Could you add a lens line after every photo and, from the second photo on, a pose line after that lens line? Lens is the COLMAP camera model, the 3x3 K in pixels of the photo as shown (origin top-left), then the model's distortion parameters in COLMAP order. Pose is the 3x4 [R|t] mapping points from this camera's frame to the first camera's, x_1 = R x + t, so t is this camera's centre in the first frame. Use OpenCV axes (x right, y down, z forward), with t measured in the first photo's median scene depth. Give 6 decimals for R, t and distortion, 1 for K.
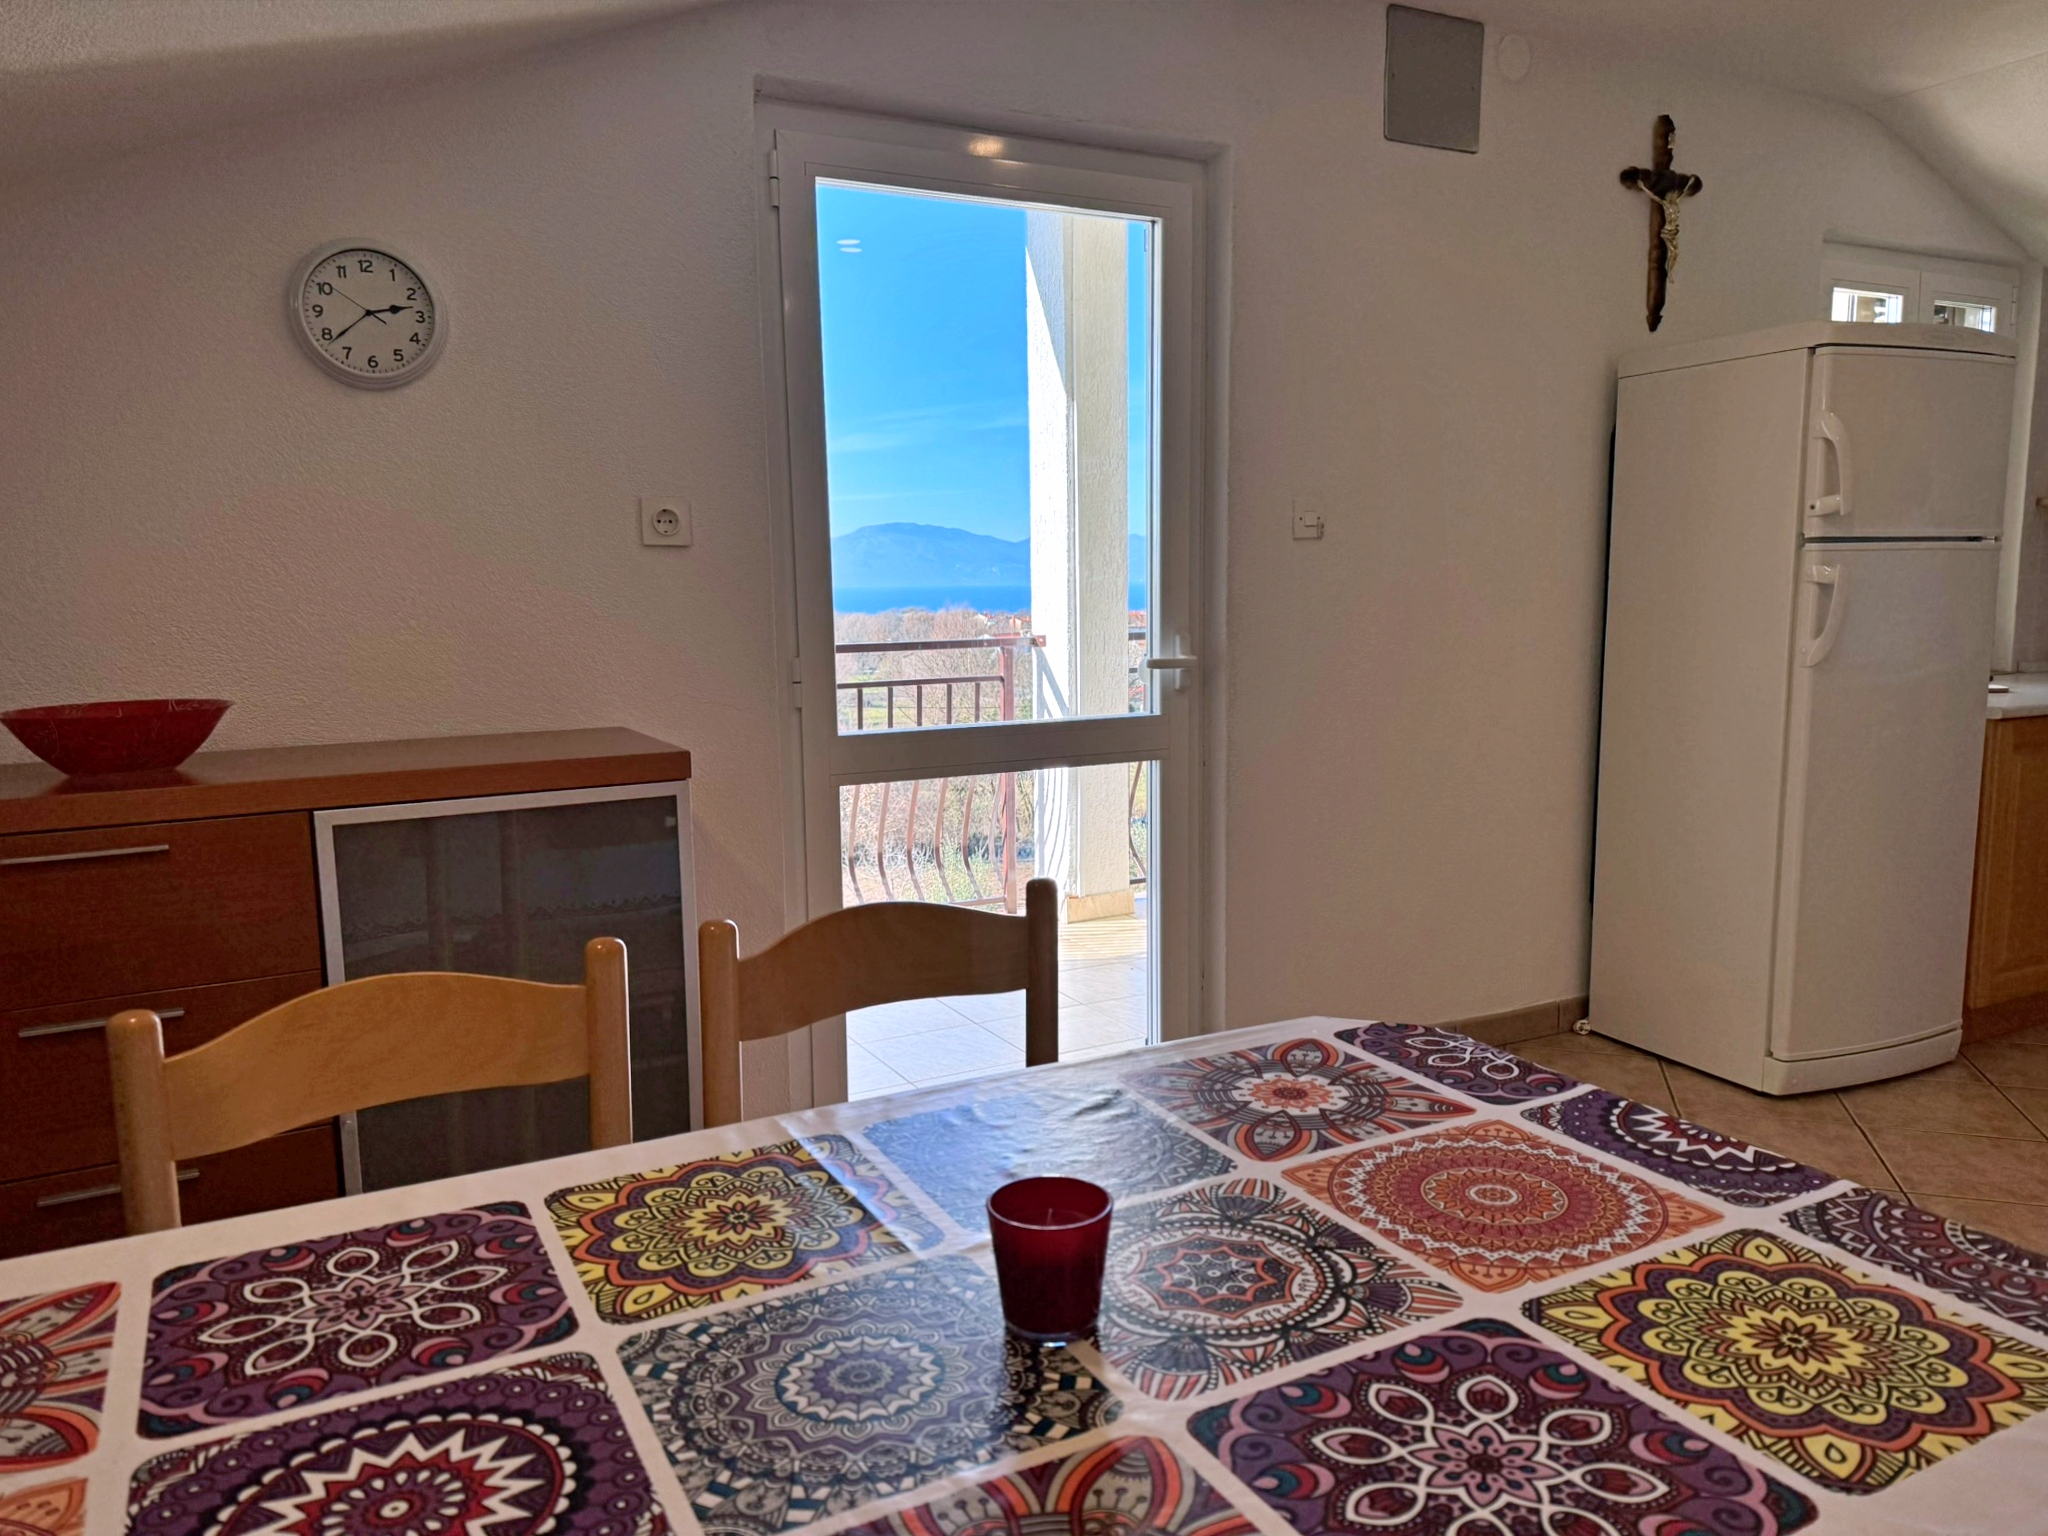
lens RADIAL K [[1430.3, 0, 1022.3], [0, 1430.3, 765.0], [0, 0, 1]] dist [0.148379, -0.240777]
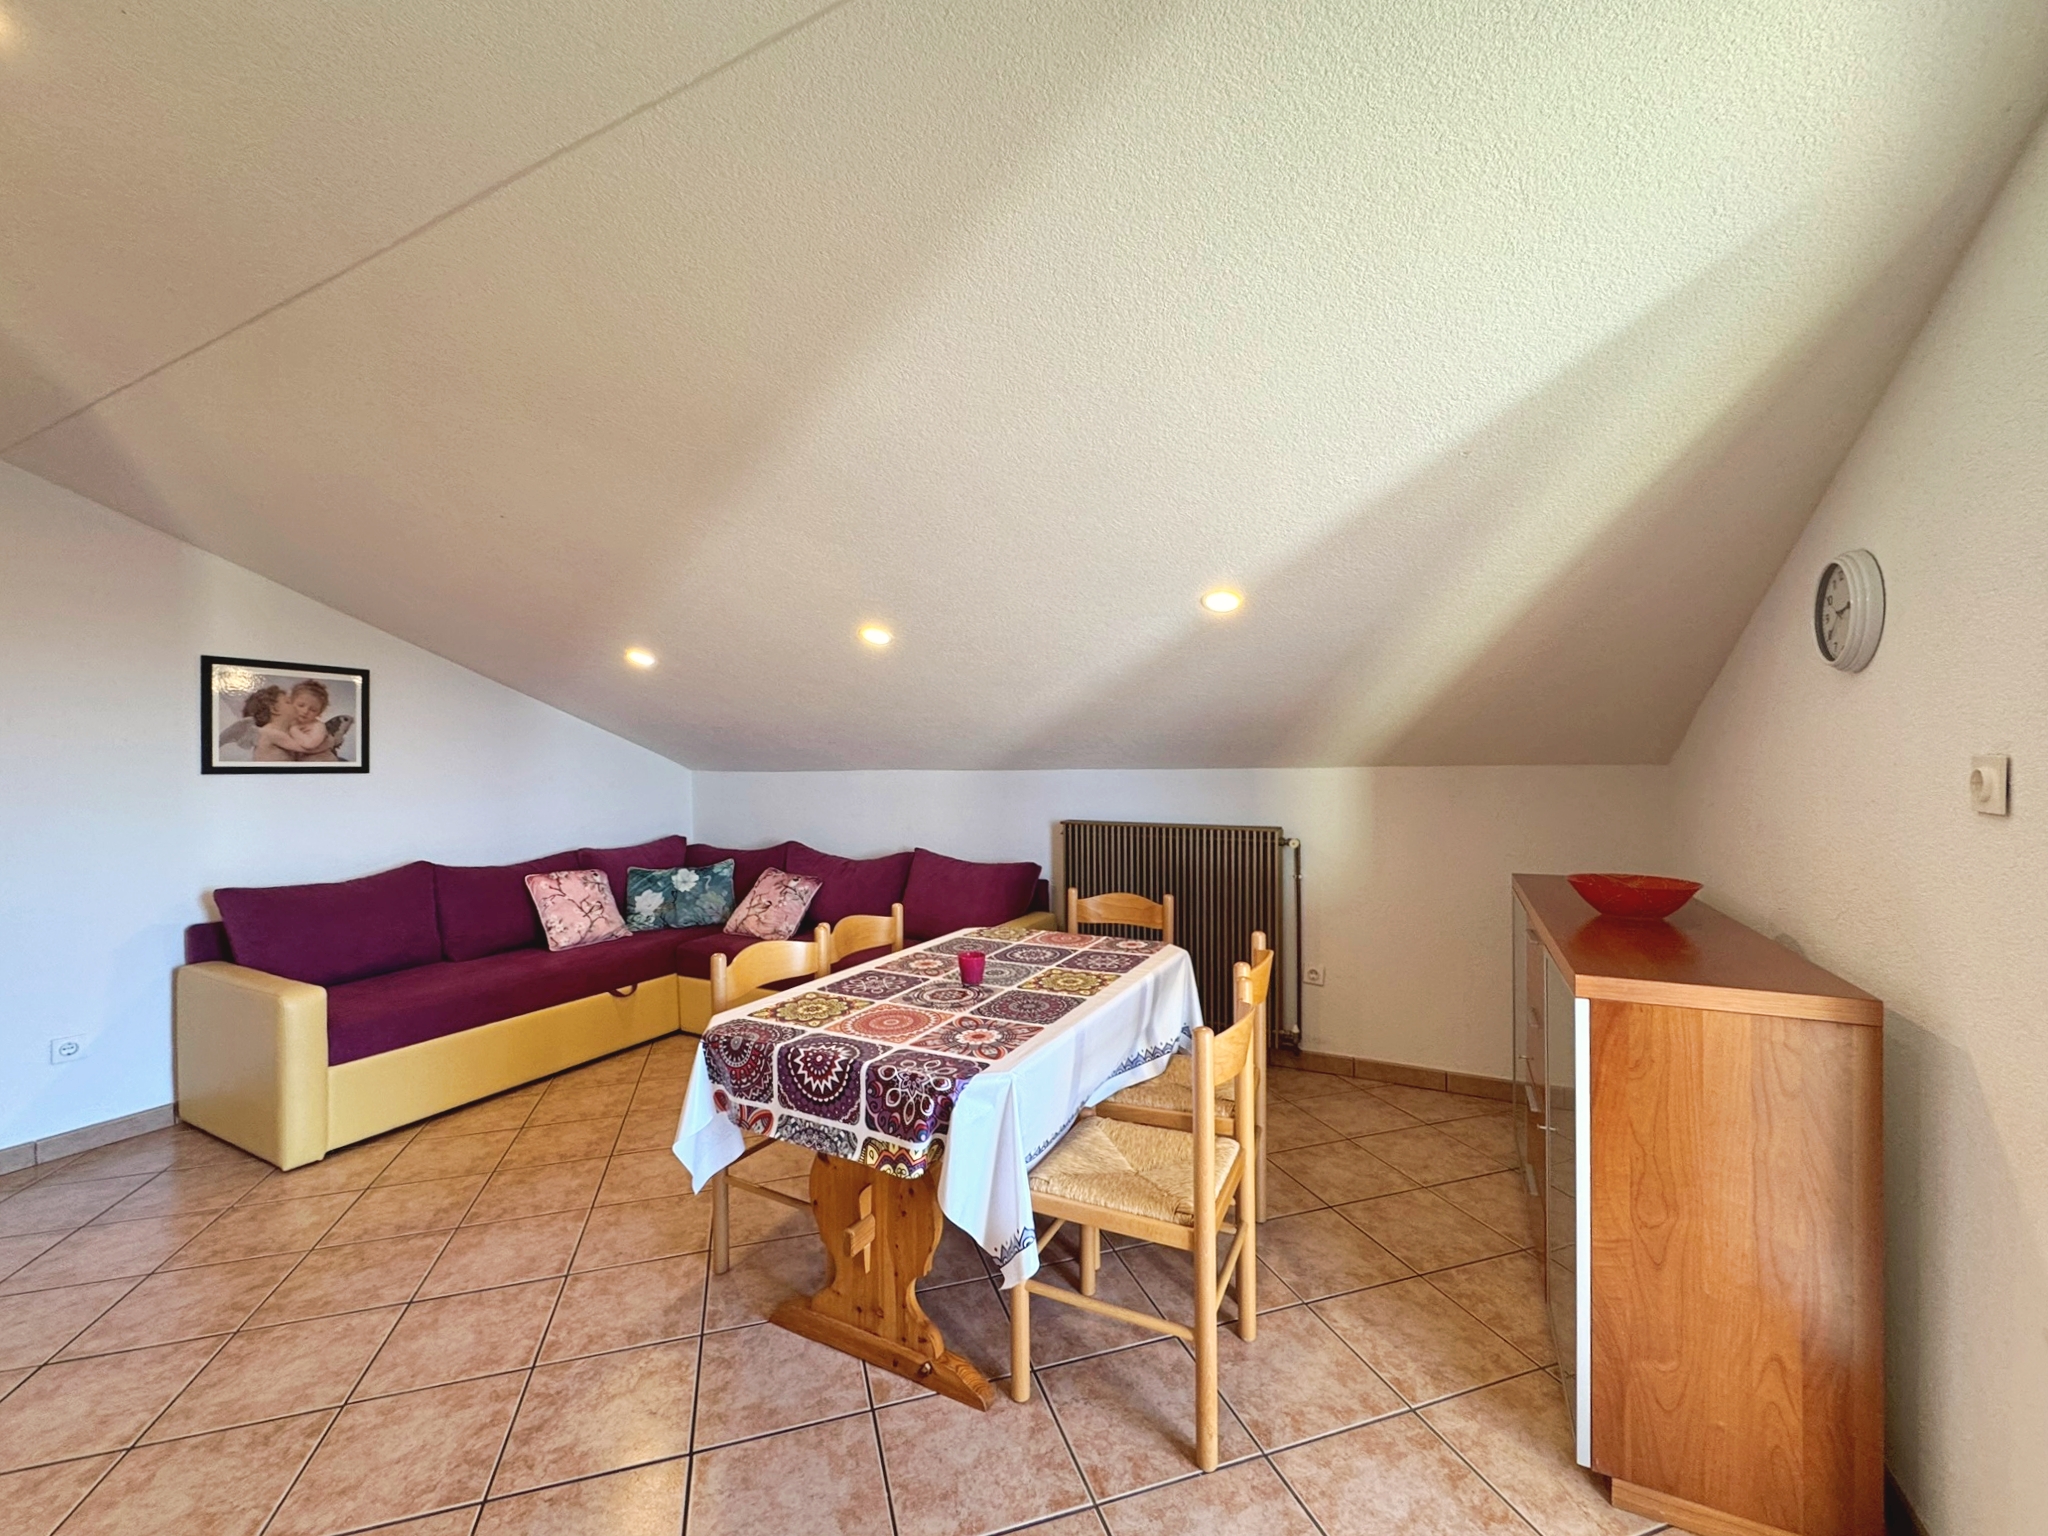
lens RADIAL K [[841.4, 0, 1021.9], [0, 841.4, 759.0], [0, 0, 1]] dist [-0.000668, 0.000091]
pose [[-0.818757, 0.019533, -0.573808, 0.542260], [-0.055291, 0.992094, 0.112665, -0.237373], [0.571472, 0.123971, -0.811204, 1.237277]]
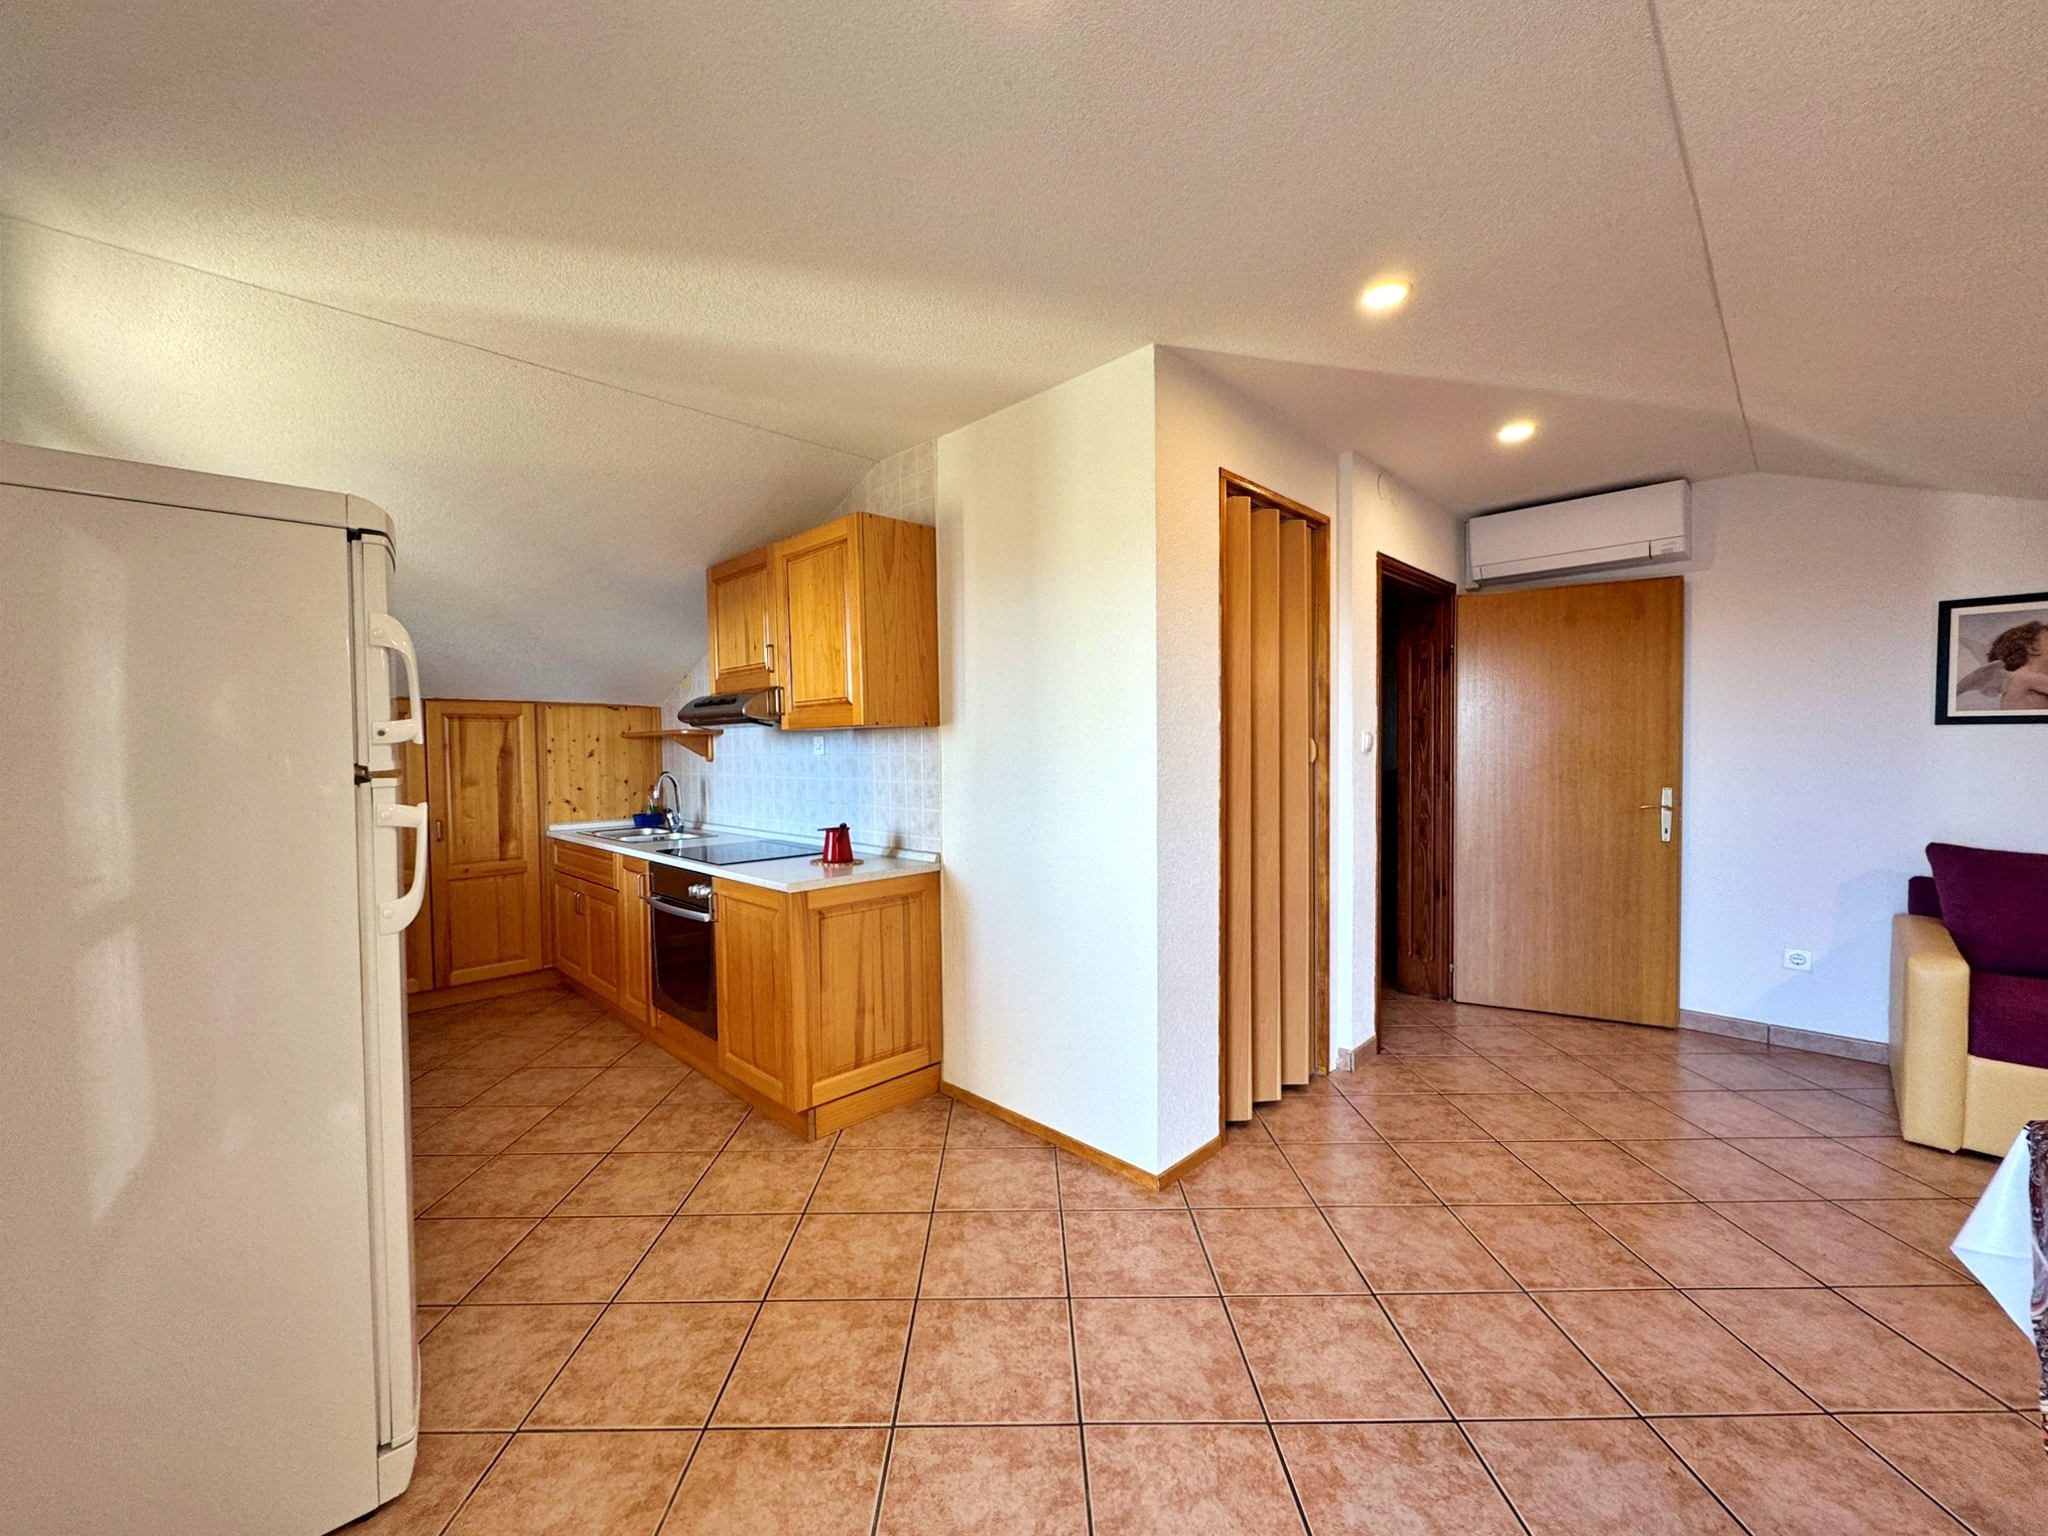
lens RADIAL K [[826.0, 0, 1024.0], [0, 826.0, 768.0], [0, 0, 1]] dist [0.007984, 0.000318]
pose [[-0.310558, -0.011222, 0.950488, 0.011120], [0.138485, 0.988727, 0.056922, -0.188525], [-0.940412, 0.149306, -0.305503, 1.127685]]
